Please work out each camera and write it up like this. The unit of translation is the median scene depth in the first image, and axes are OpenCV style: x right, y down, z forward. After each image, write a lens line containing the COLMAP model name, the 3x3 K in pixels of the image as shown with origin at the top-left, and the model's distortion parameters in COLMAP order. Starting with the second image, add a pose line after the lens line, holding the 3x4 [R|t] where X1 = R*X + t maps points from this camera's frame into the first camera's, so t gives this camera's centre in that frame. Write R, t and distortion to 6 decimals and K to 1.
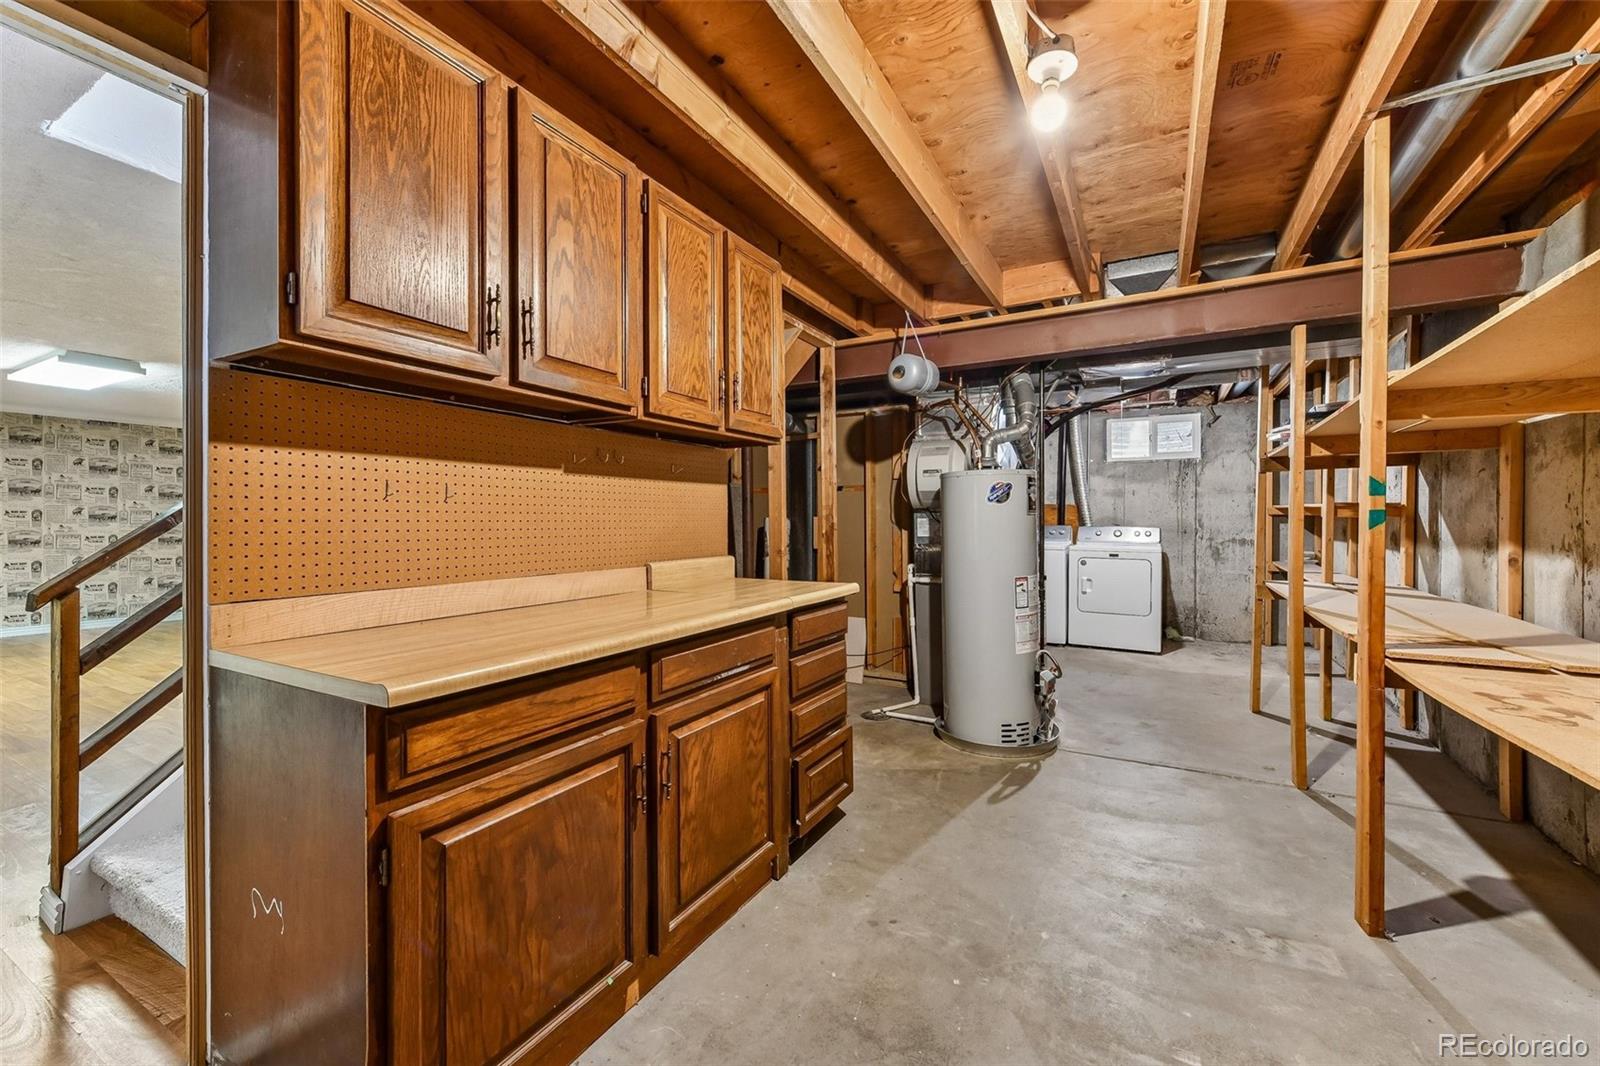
lens RADIAL K [[628.3, 0, 805.5], [0, 628.3, 533.2], [0, 0, 1]] dist [-0.001200, -0.000248]
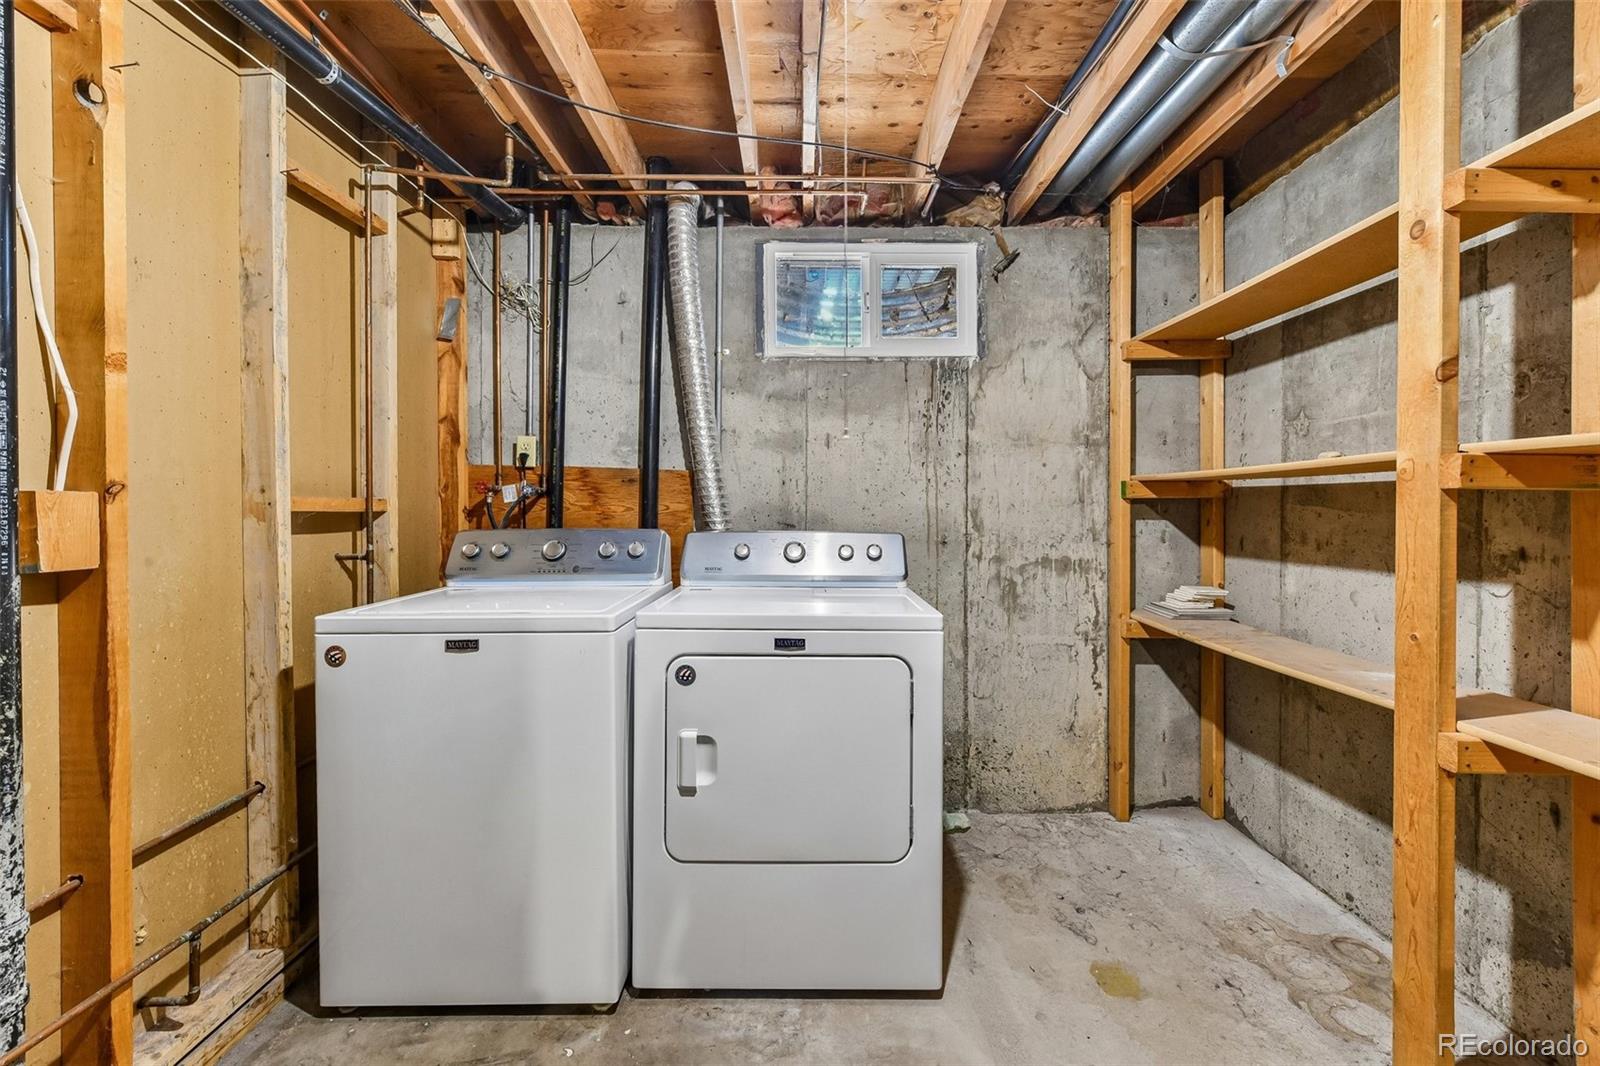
lens RADIAL K [[628.3, 0, 805.5], [0, 628.3, 533.2], [0, 0, 1]] dist [-0.001200, -0.000248]
pose [[0.873917, -0.015249, 0.485836, 0.340612], [0.008855, 0.999841, 0.015453, -0.014917], [-0.485995, -0.009202, 0.873913, 0.706965]]
